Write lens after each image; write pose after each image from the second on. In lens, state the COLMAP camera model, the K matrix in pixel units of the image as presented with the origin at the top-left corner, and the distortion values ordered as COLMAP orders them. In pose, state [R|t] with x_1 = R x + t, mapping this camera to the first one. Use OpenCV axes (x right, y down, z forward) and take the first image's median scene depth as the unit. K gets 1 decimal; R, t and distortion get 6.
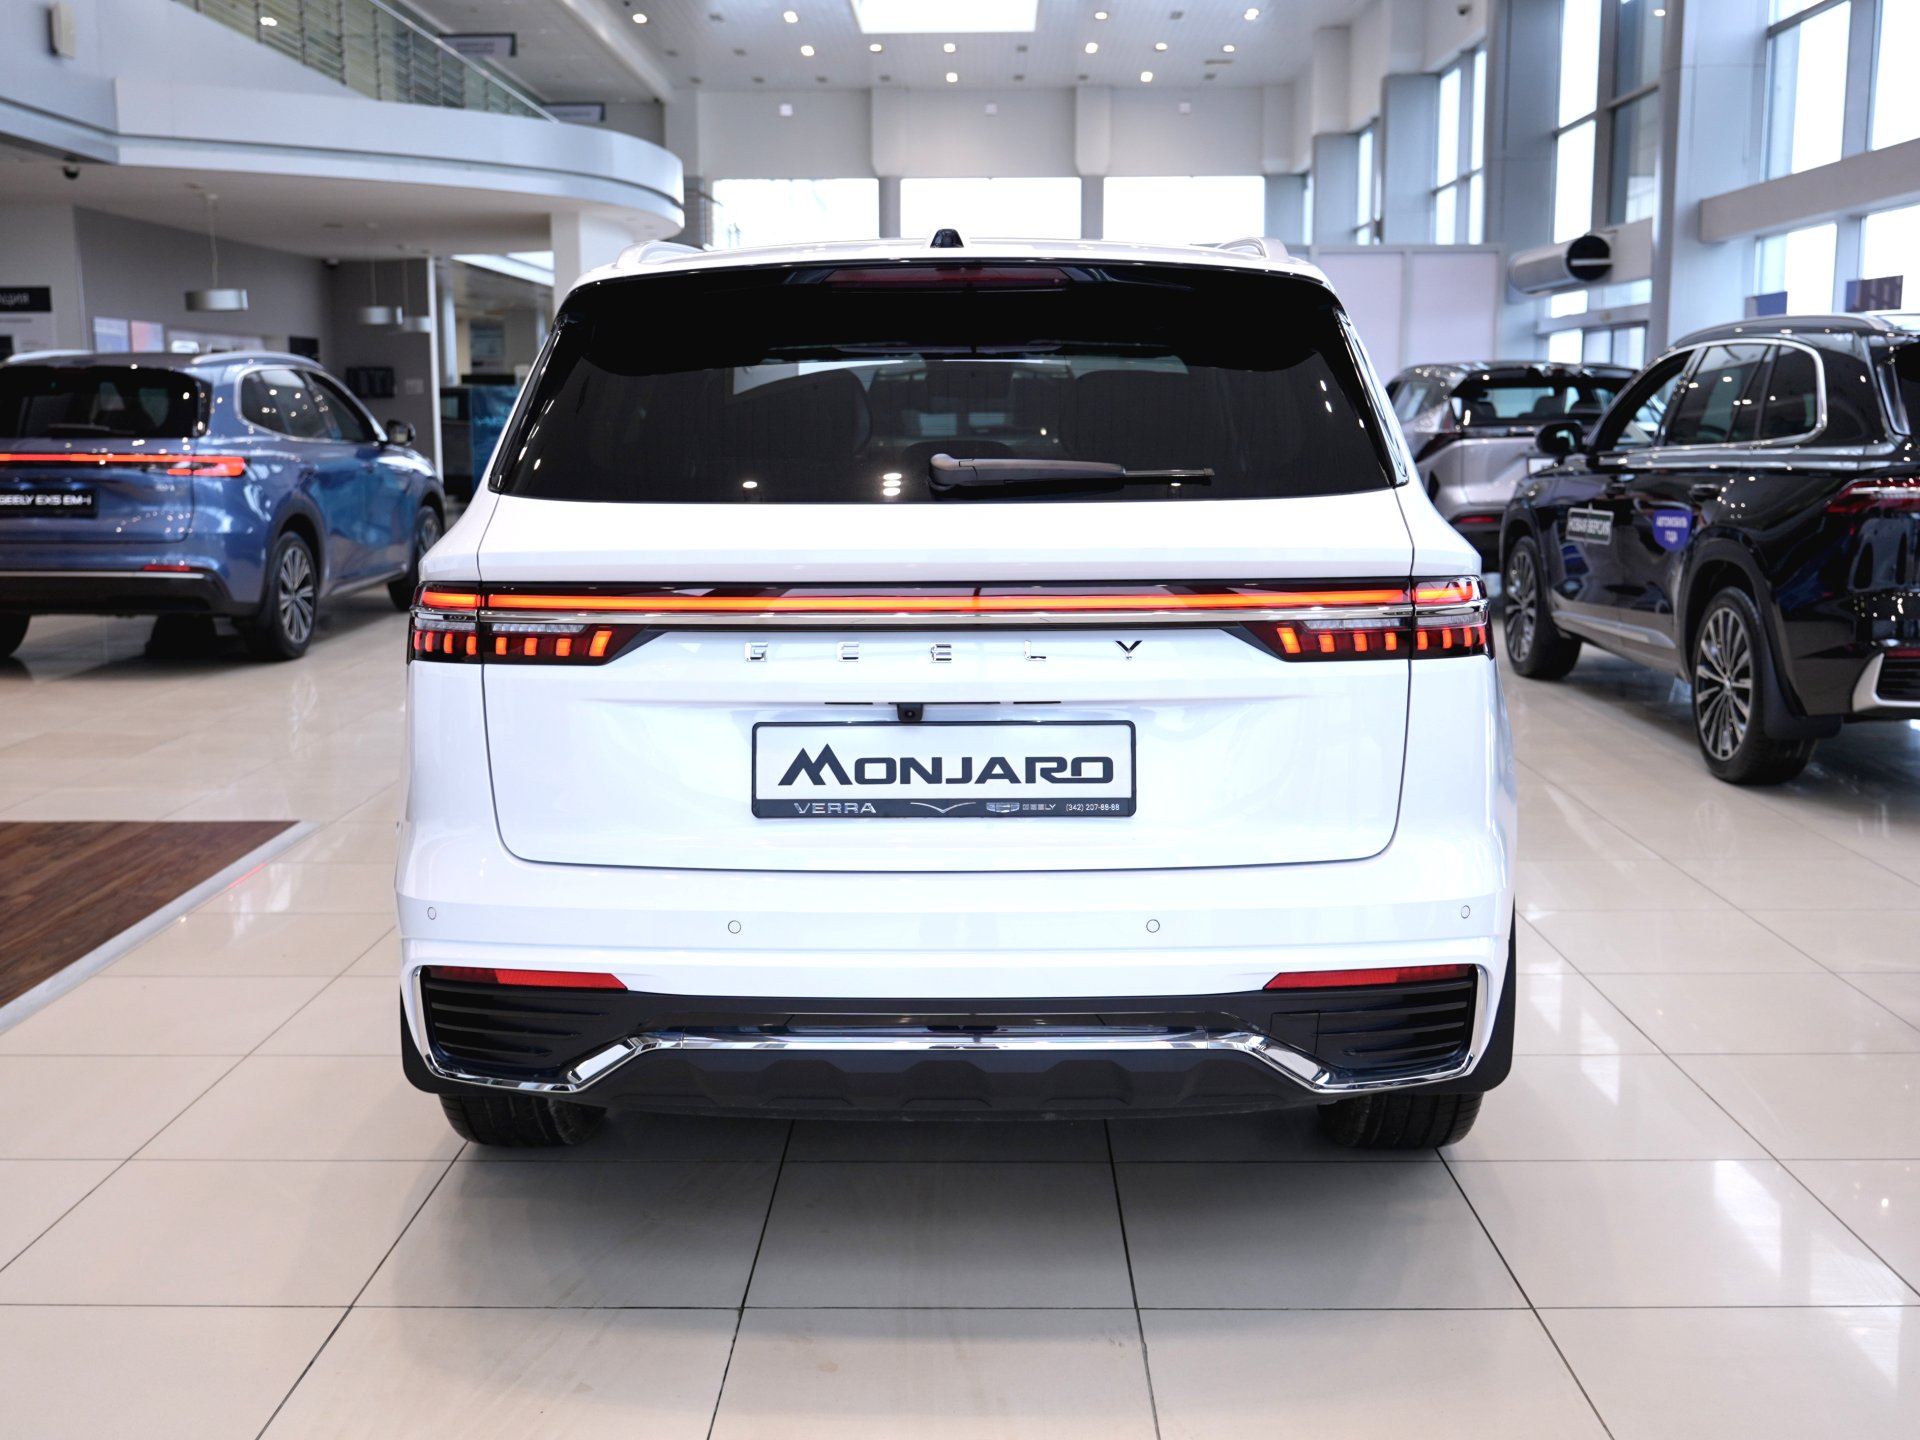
lens RADIAL K [[1972.4, 0, 953.2], [0, 1972.4, 707.4], [0, 0, 1]] dist [0.011985, 0.000000]
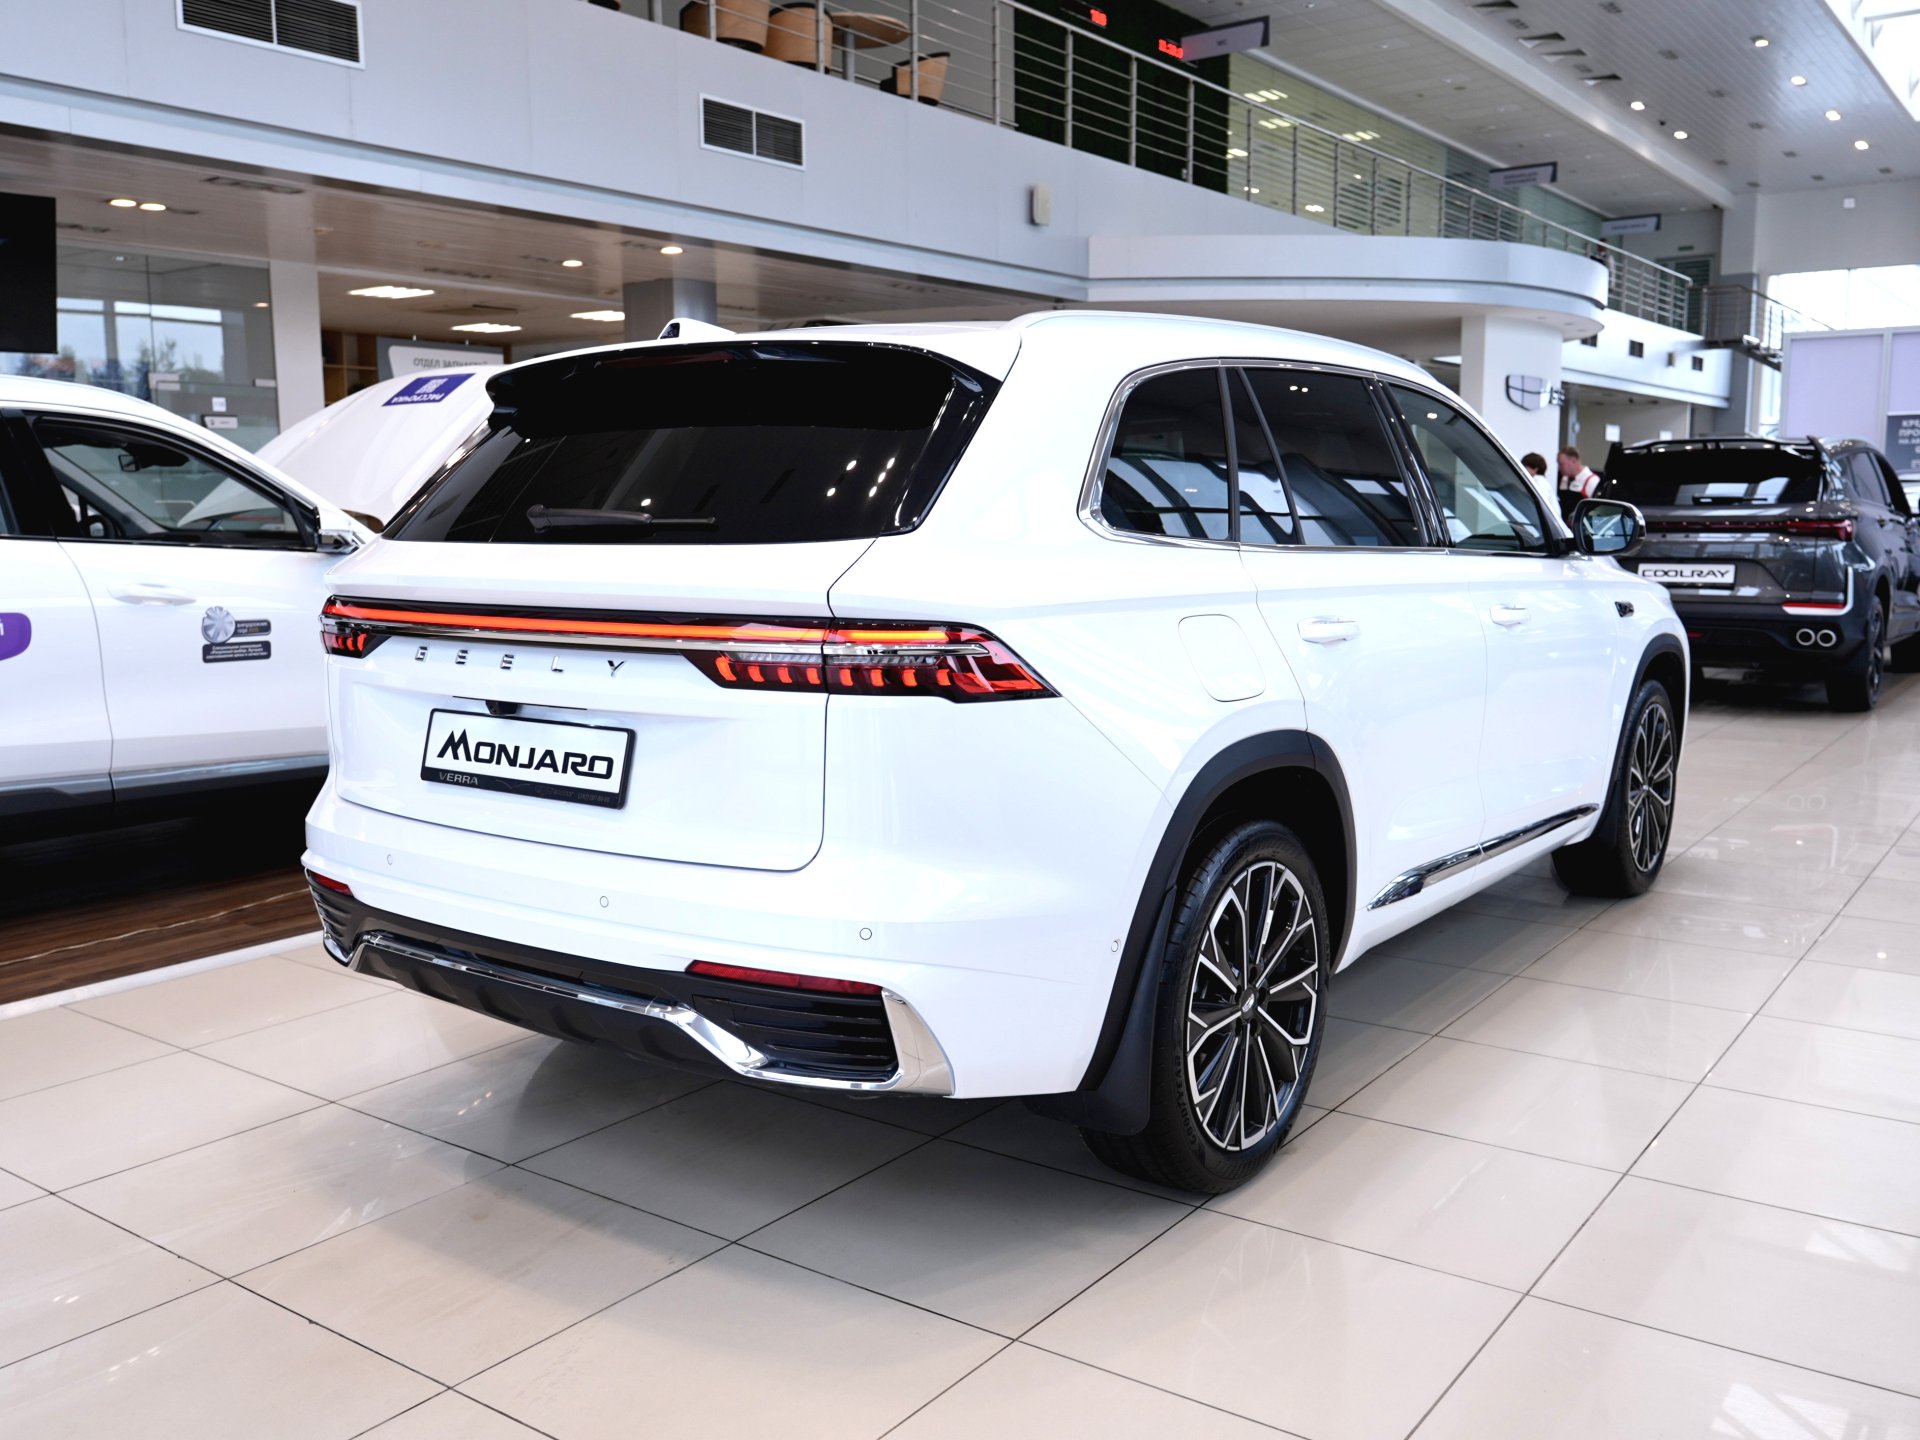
lens RADIAL K [[1658.8, 0, 965.0], [0, 1658.8, 728.3], [0, 0, 1]] dist [0.006488, -0.002728]
pose [[0.821091, 0.078776, -0.565335, 0.817474], [-0.083615, 0.996346, 0.017393, -0.027816], [0.564639, 0.032990, 0.824678, 0.292747]]
